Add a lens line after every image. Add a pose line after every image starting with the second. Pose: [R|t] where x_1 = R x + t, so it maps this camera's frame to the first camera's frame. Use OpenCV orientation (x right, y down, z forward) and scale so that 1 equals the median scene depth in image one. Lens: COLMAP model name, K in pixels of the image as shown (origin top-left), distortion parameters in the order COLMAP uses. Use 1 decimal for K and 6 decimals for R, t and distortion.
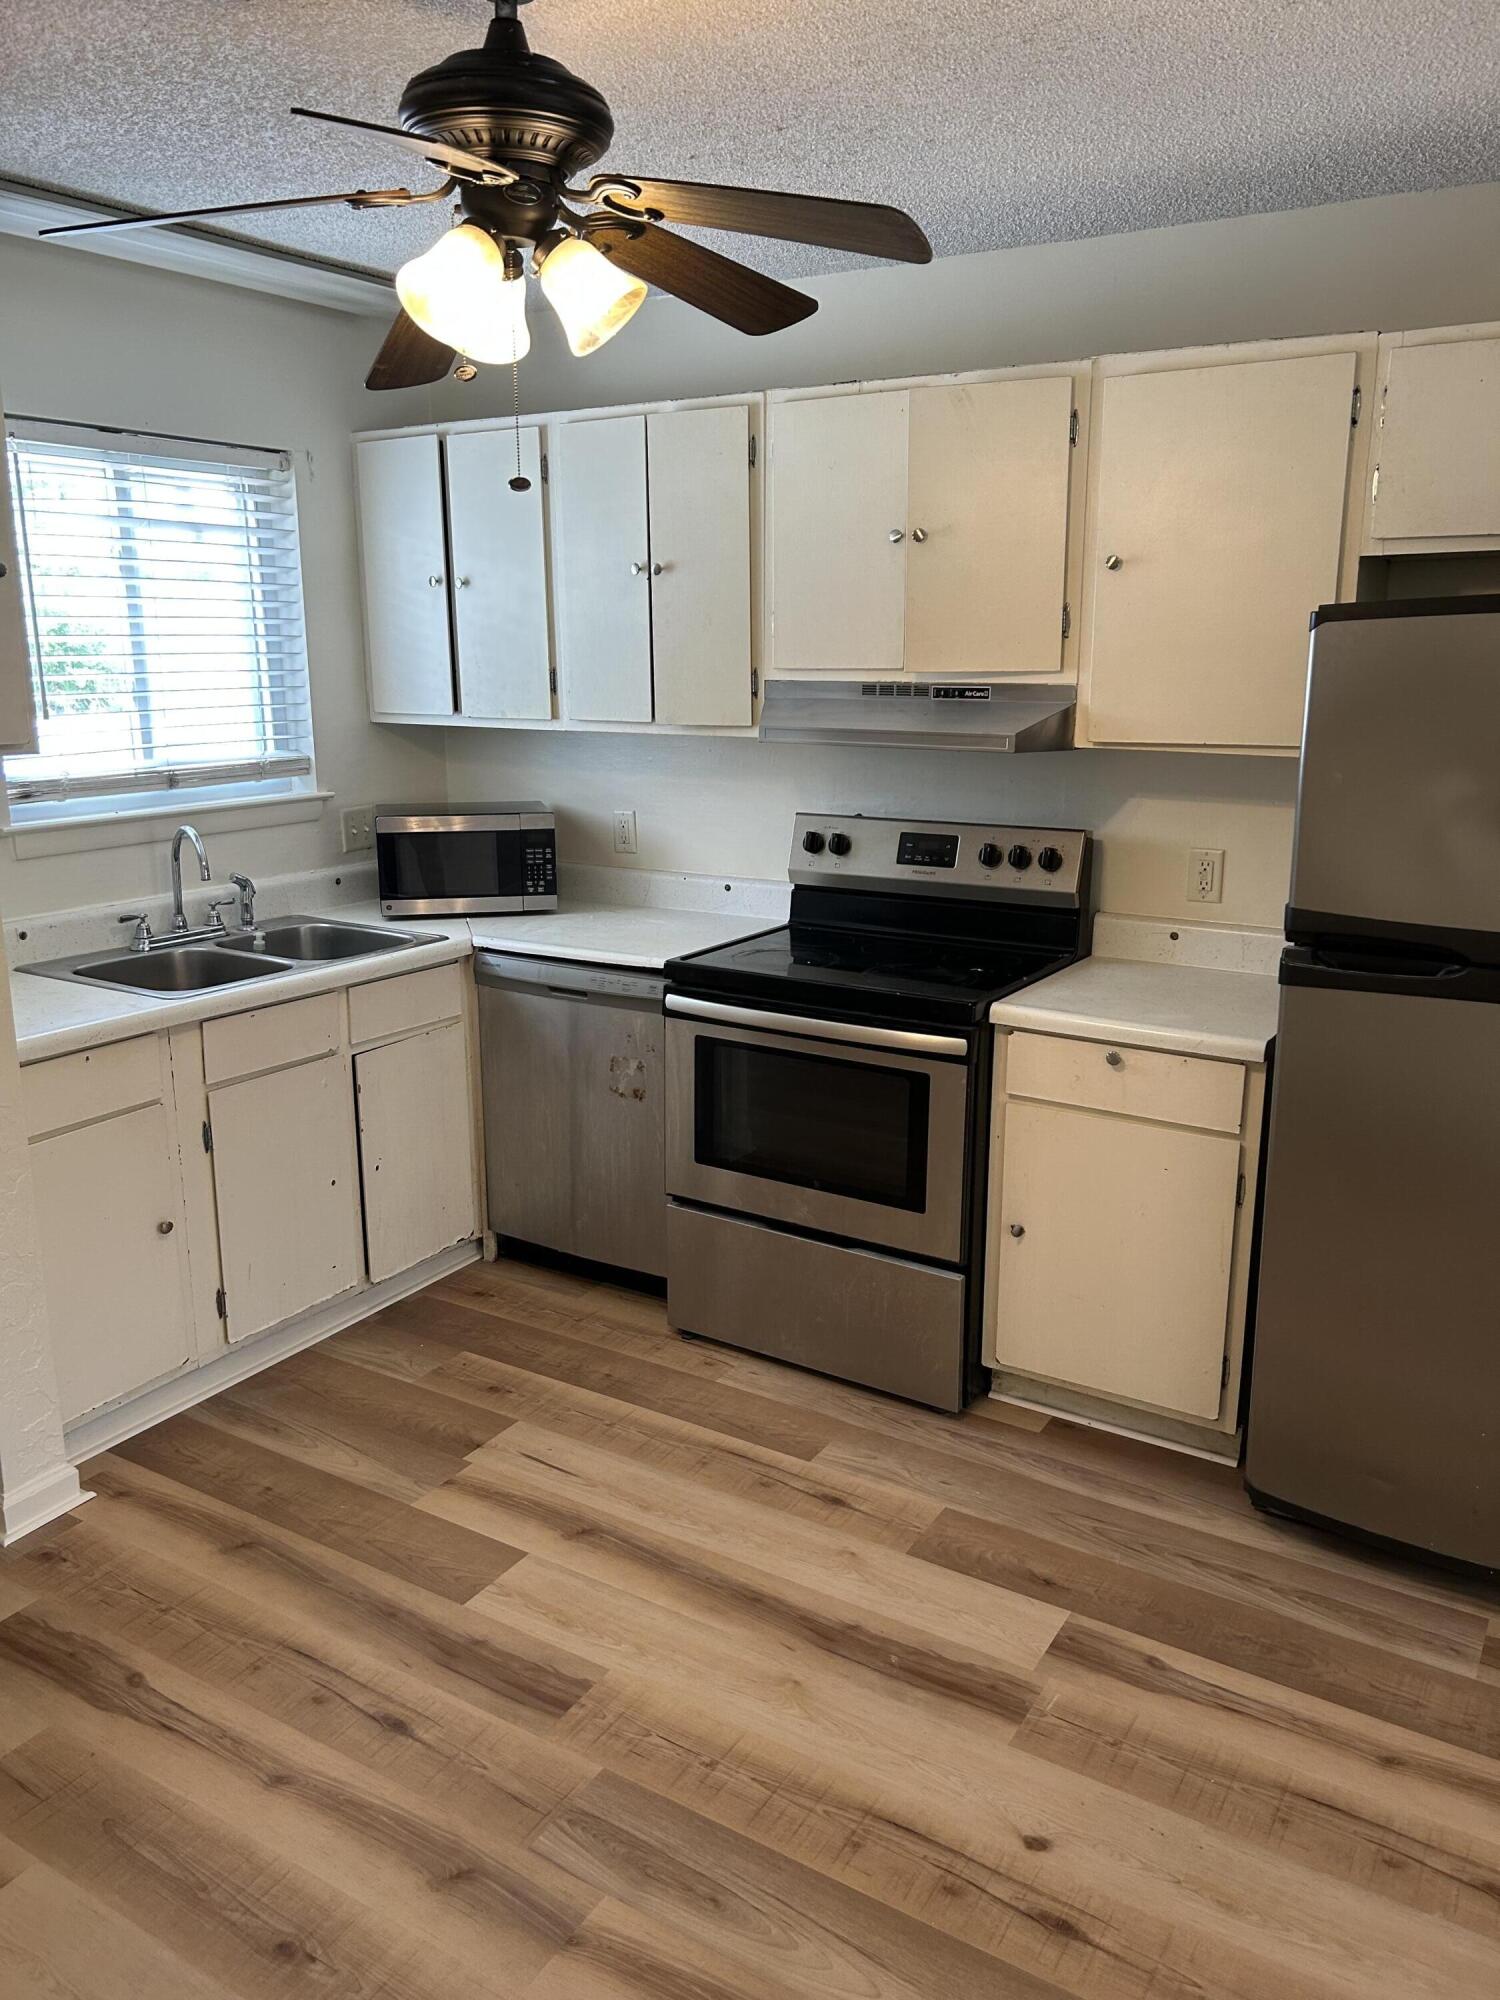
lens RADIAL K [[1510.0, 0, 750.5], [0, 1510.0, 978.5], [0, 0, 1]] dist [0.047585, -0.042202]
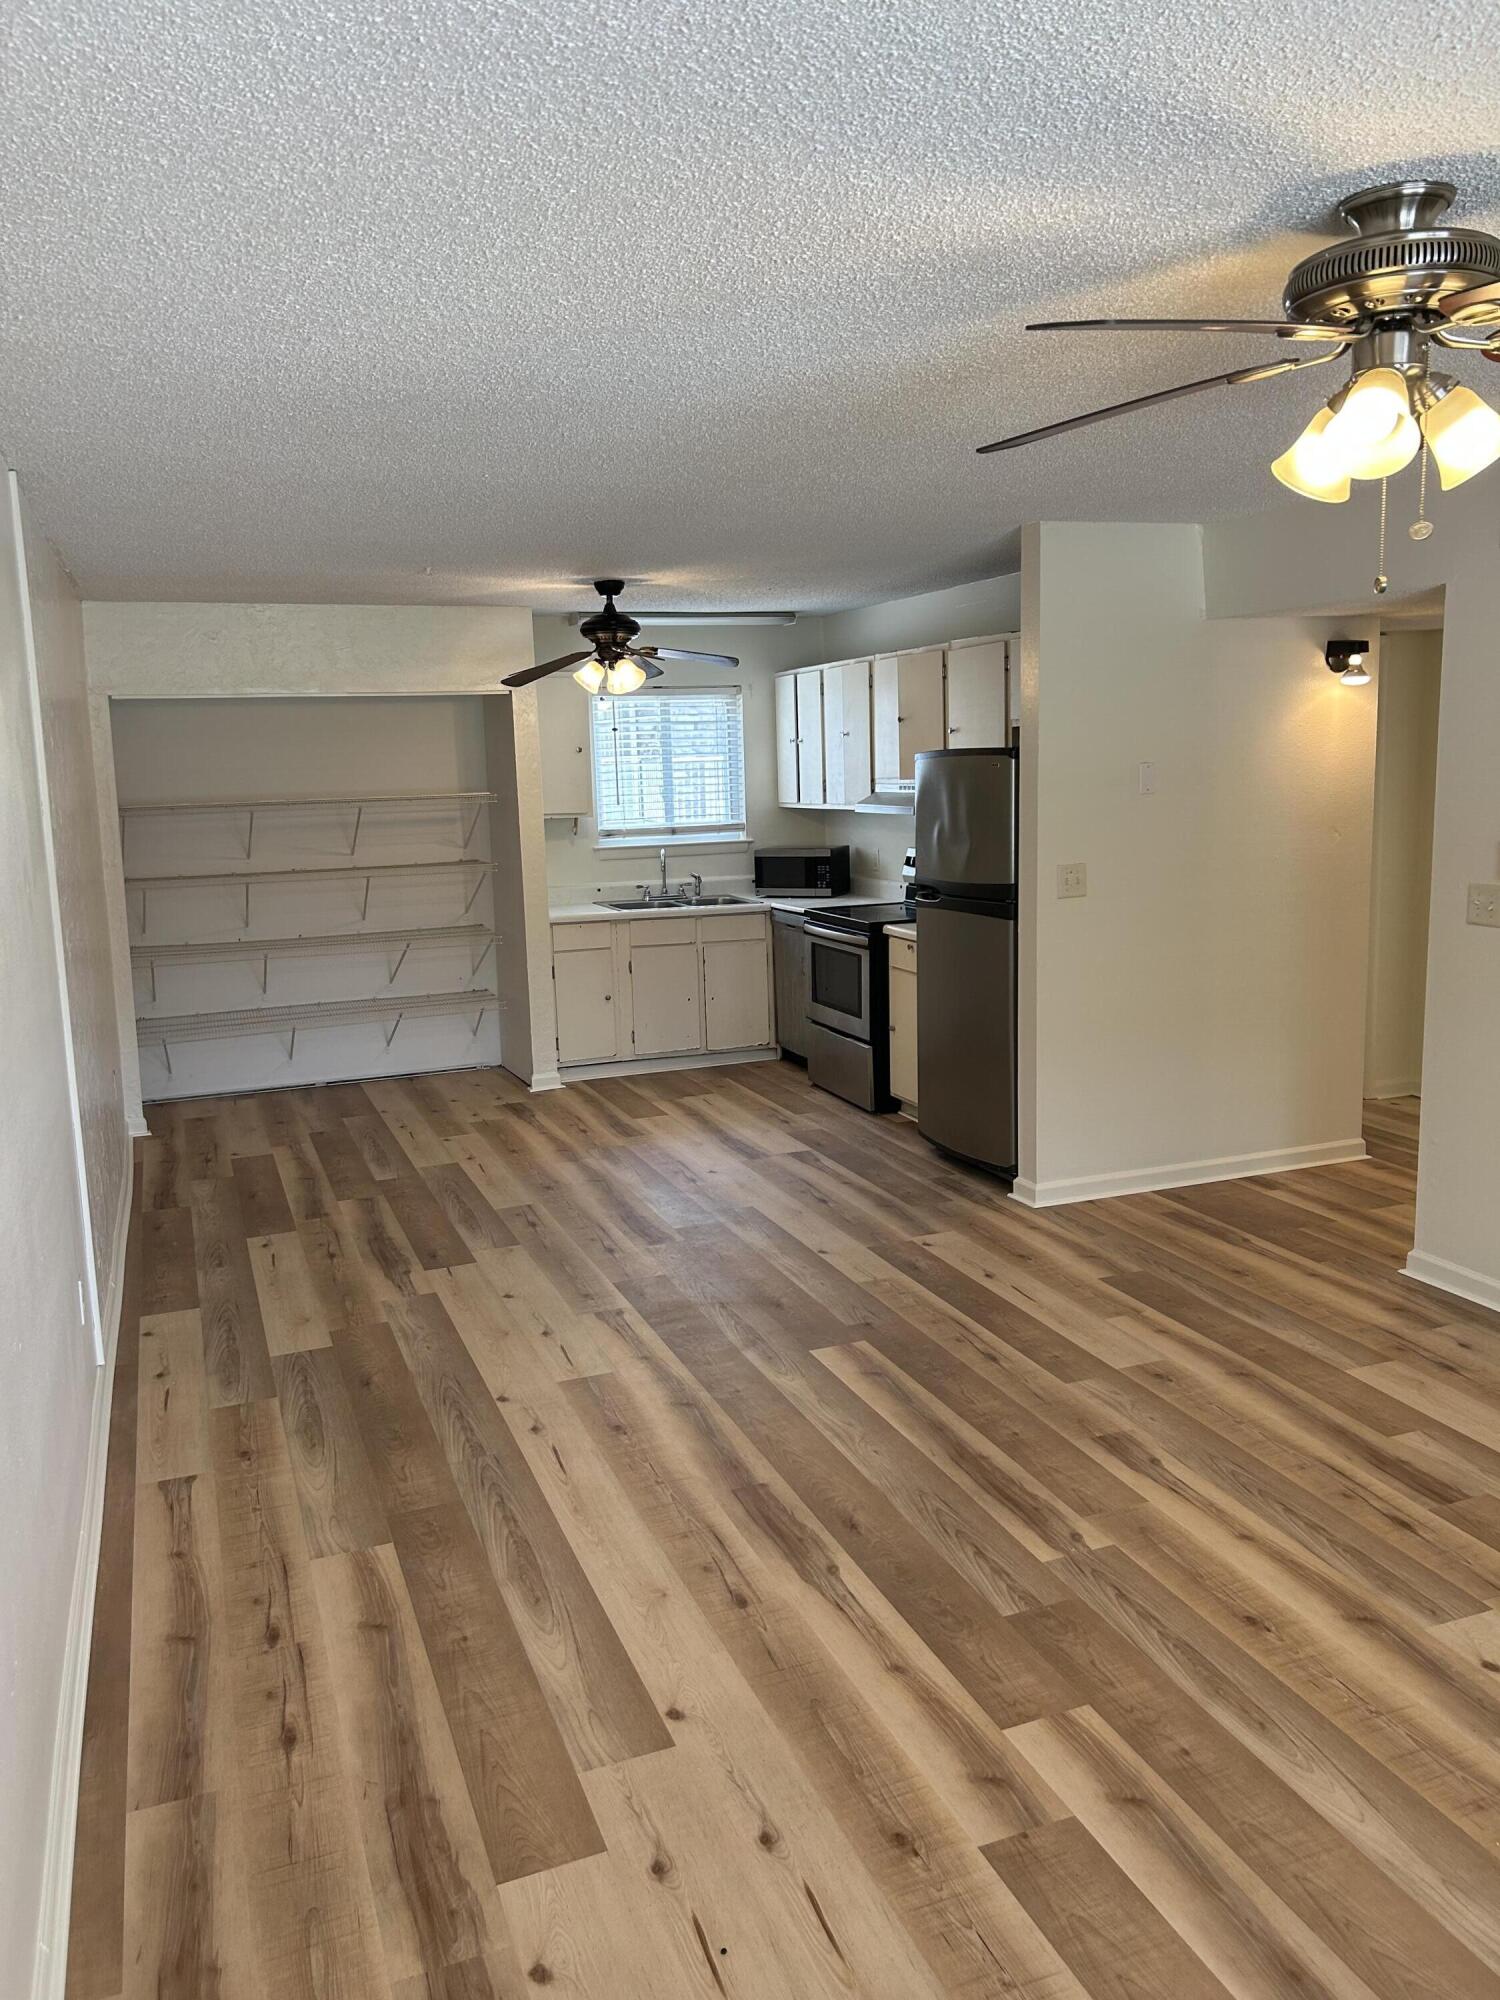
lens RADIAL K [[1510.0, 0, 740.6], [0, 1510.0, 954.8], [0, 0, 1]] dist [0.047585, -0.042202]
pose [[0.792196, 0.053444, -0.607922, 1.333686], [-0.103813, 0.993441, -0.047944, 0.188018], [0.601372, 0.101091, 0.792548, -0.894918]]
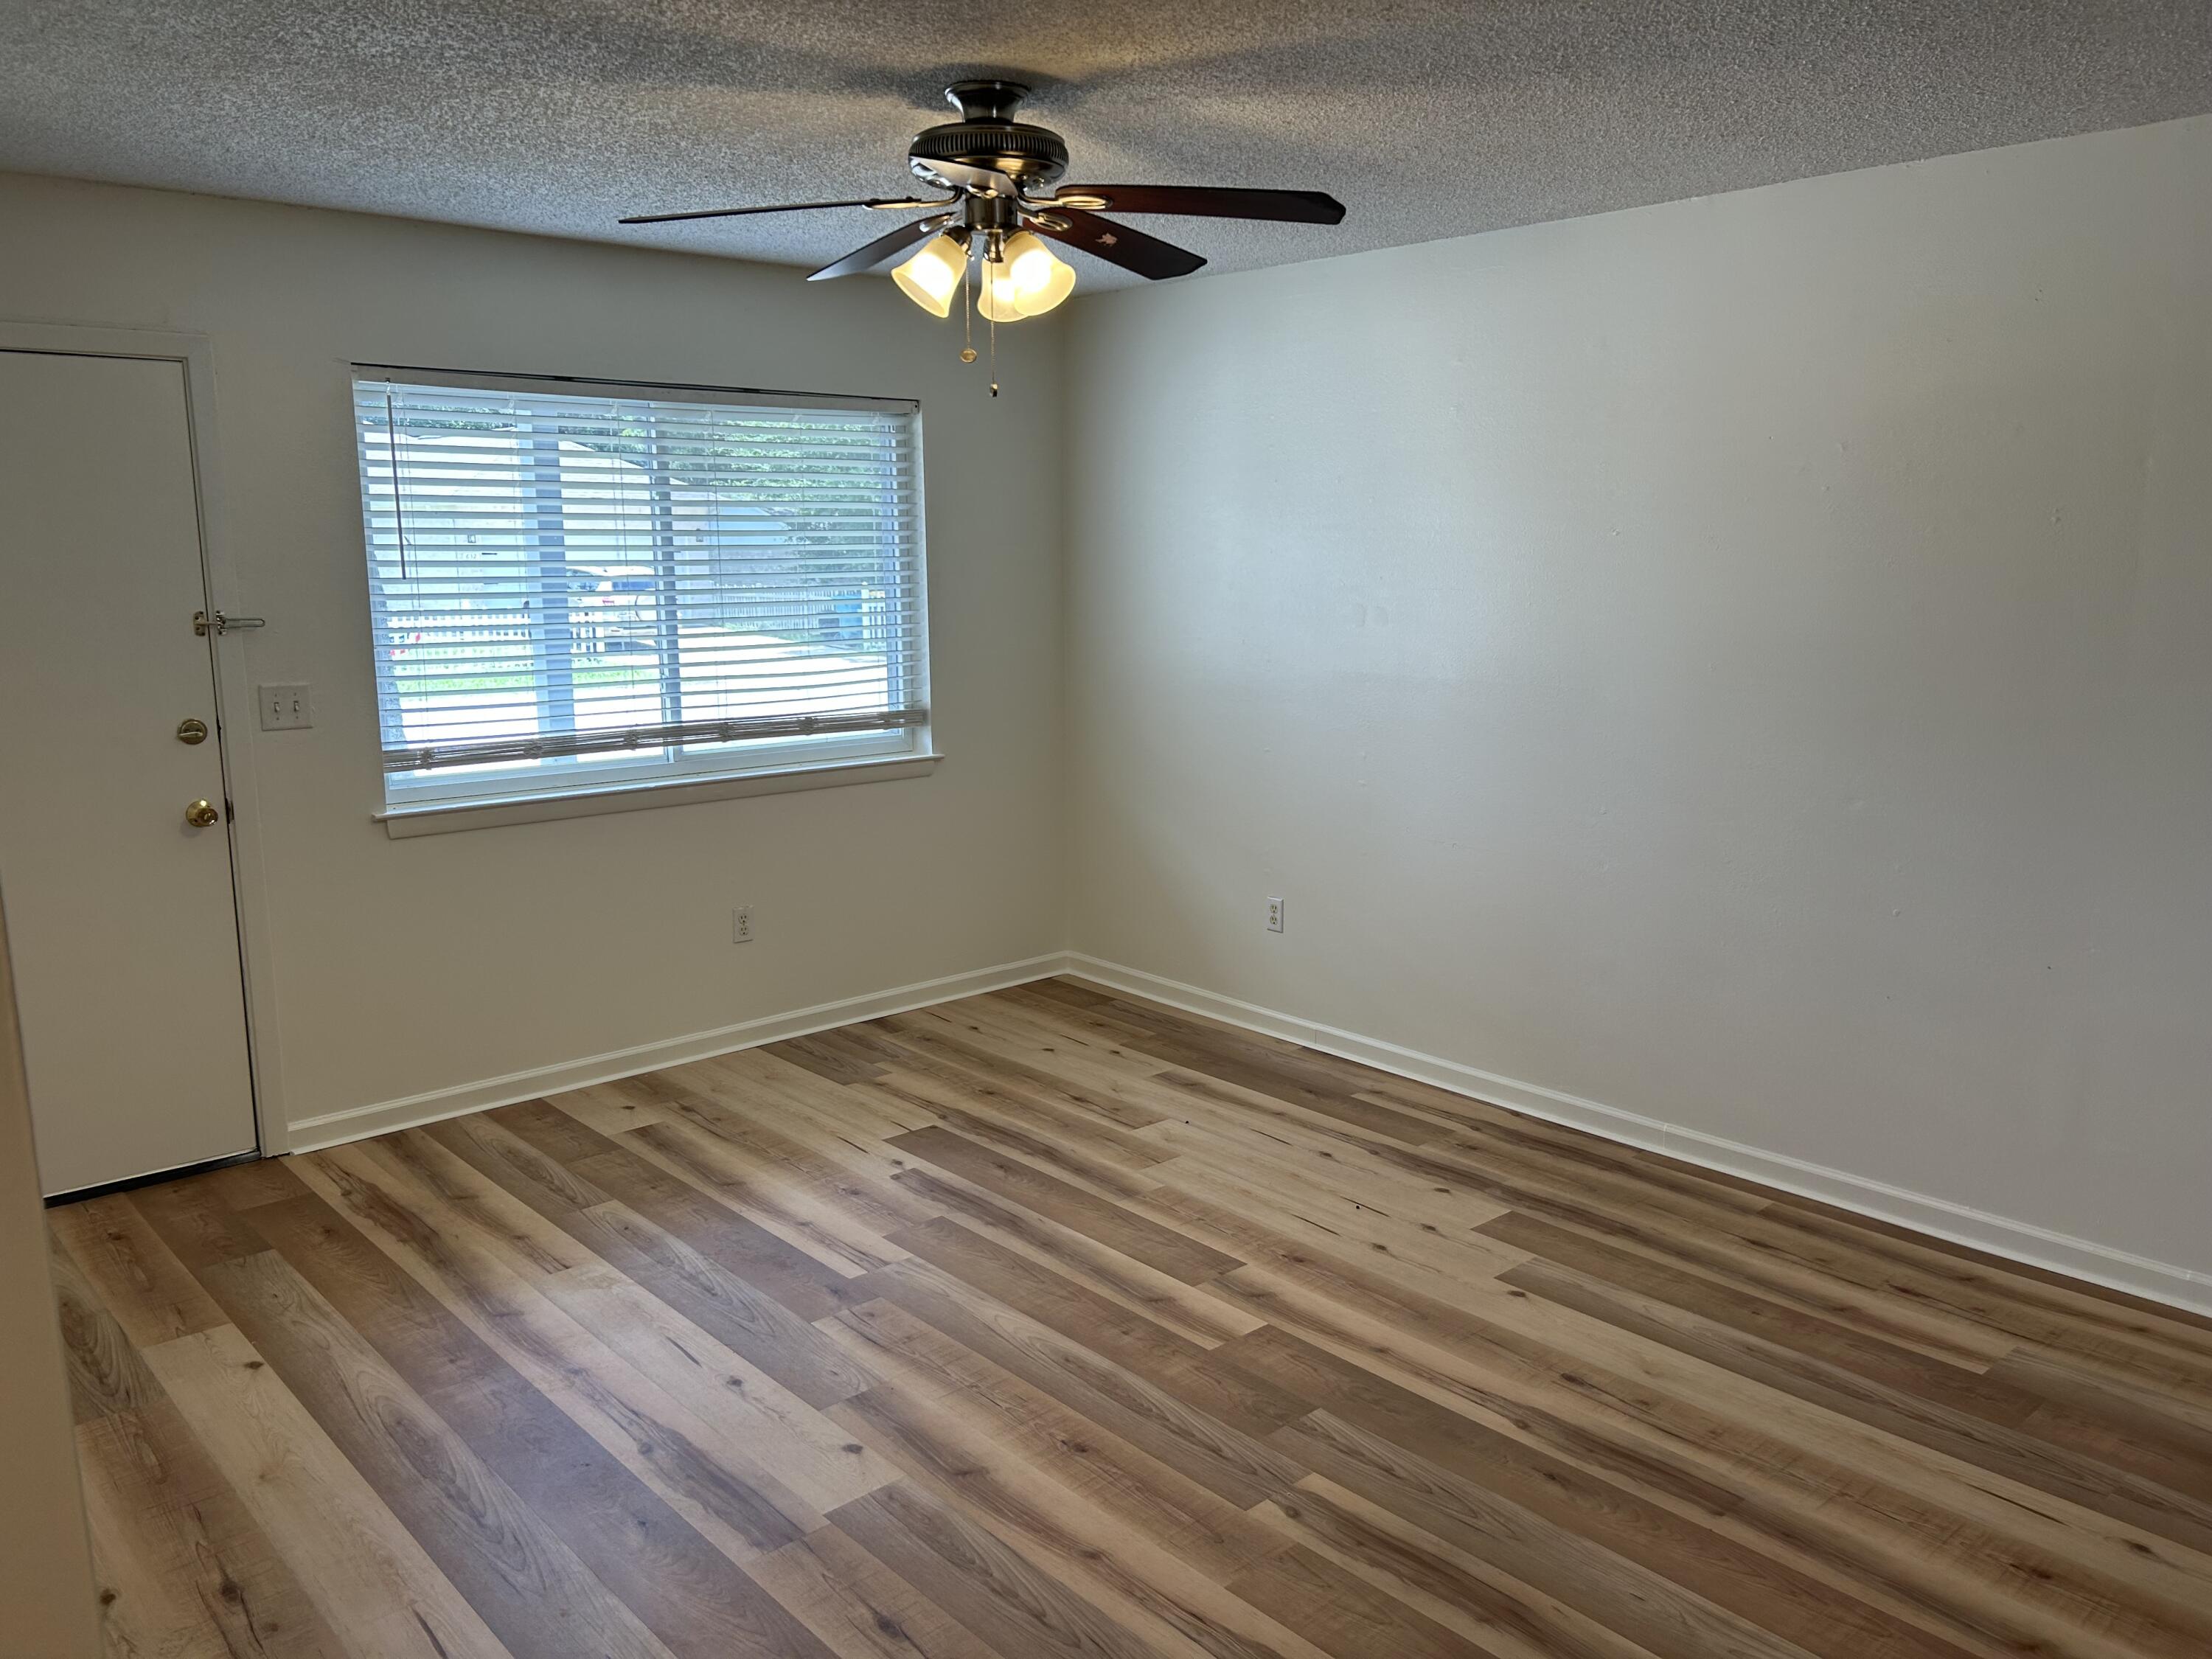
lens RADIAL K [[1670.1, 0, 1115.9], [0, 1670.1, 838.4], [0, 0, 1]] dist [0.047585, -0.042202]
pose [[-0.960261, -0.053214, 0.273983, 0.763466], [0.061956, 0.916523, 0.395155, -0.192129], [-0.272139, 0.396427, -0.876804, 0.795698]]
